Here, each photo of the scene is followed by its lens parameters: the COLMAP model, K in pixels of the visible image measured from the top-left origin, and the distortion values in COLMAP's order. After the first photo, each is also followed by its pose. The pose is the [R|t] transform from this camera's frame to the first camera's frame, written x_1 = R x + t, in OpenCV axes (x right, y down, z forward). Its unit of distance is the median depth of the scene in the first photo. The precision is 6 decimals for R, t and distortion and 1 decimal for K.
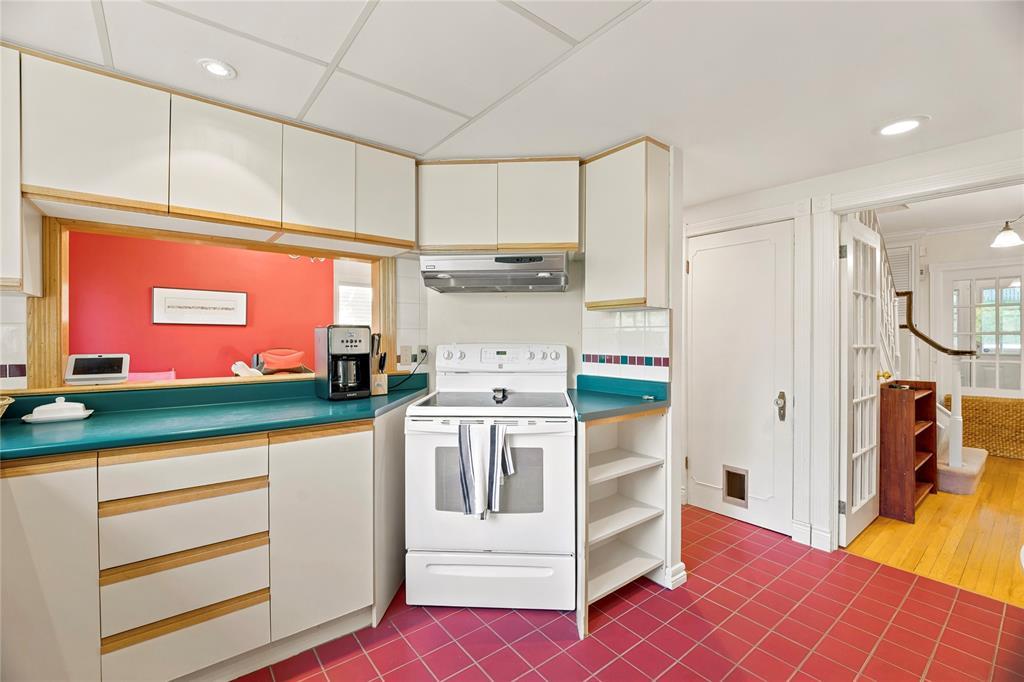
lens RADIAL K [[439.8, 0, 513.4], [0, 439.8, 339.5], [0, 0, 1]] dist [-0.002896, -0.000439]
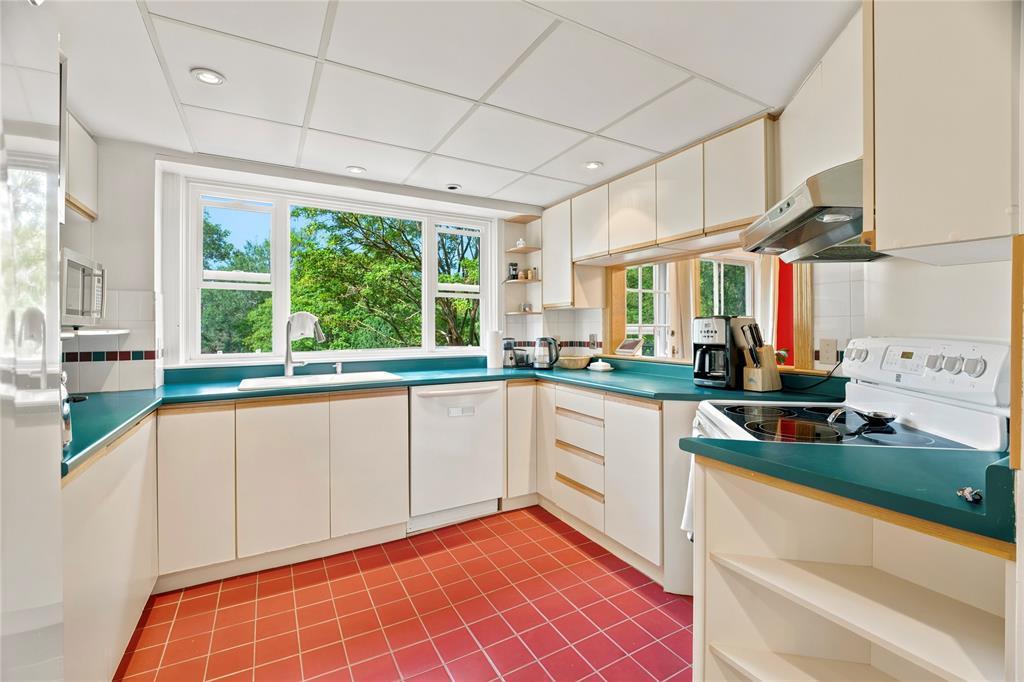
lens RADIAL K [[439.8, 0, 510.5], [0, 439.8, 330.5], [0, 0, 1]] dist [-0.002896, -0.000439]
pose [[-0.167192, 0.003195, -0.985919, 0.741224], [-0.005207, 0.999978, 0.004123, -0.001149], [0.985911, 0.005823, -0.167171, 0.710919]]
